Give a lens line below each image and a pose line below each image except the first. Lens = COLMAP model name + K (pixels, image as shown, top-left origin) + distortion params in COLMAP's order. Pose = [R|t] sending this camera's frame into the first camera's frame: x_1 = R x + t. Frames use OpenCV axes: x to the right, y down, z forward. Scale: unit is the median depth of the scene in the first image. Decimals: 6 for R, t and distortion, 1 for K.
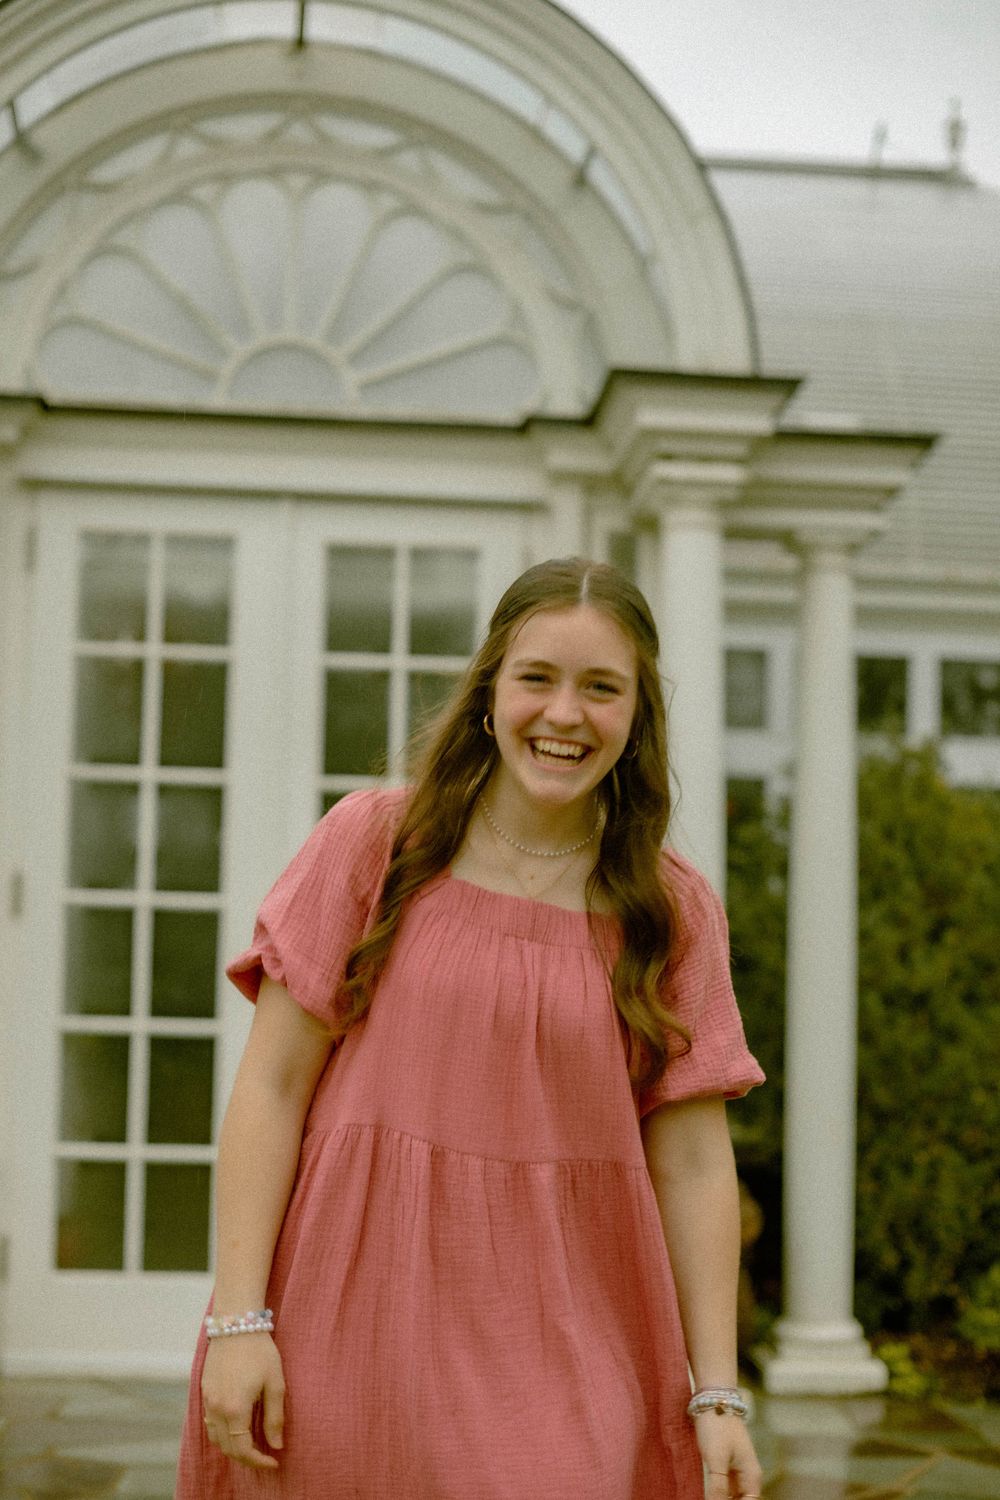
lens RADIAL K [[2044.2, 0, 500.0], [0, 2044.2, 750.0], [0, 0, 1]] dist [-0.142685, 0.022496]
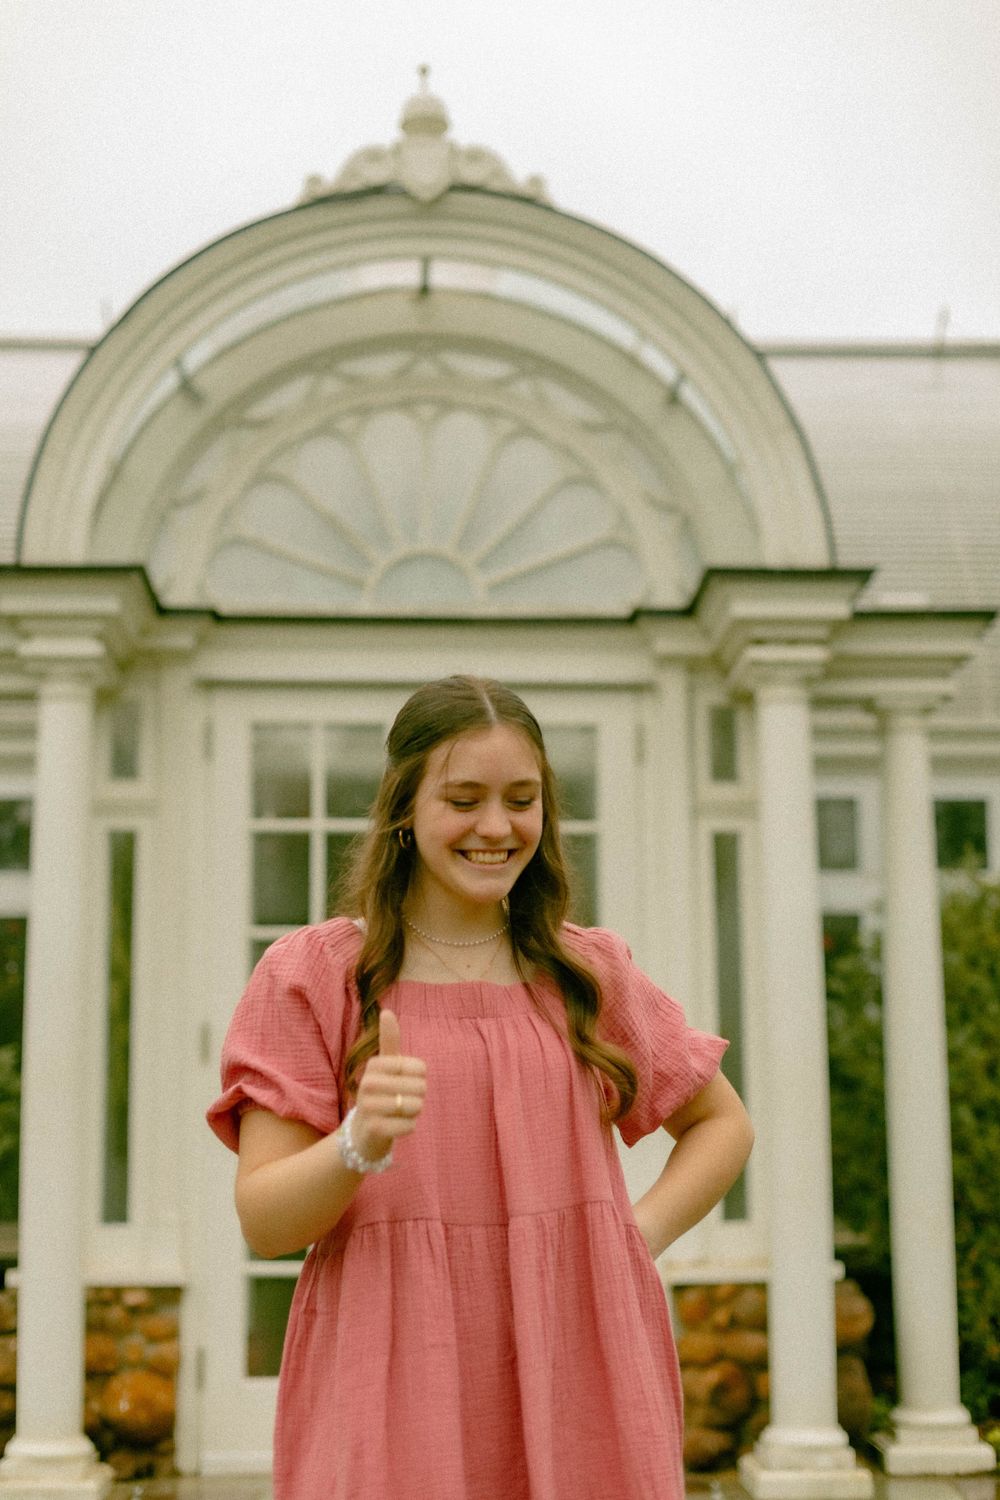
lens RADIAL K [[2095.5, 0, 500.0], [0, 2095.5, 750.0], [0, 0, 1]] dist [-0.009530, -0.020557]
pose [[0.998367, -0.038074, -0.042593, -0.015067], [0.035369, 0.997415, -0.062545, -0.013106], [0.044864, 0.060936, 0.997133, -0.175531]]
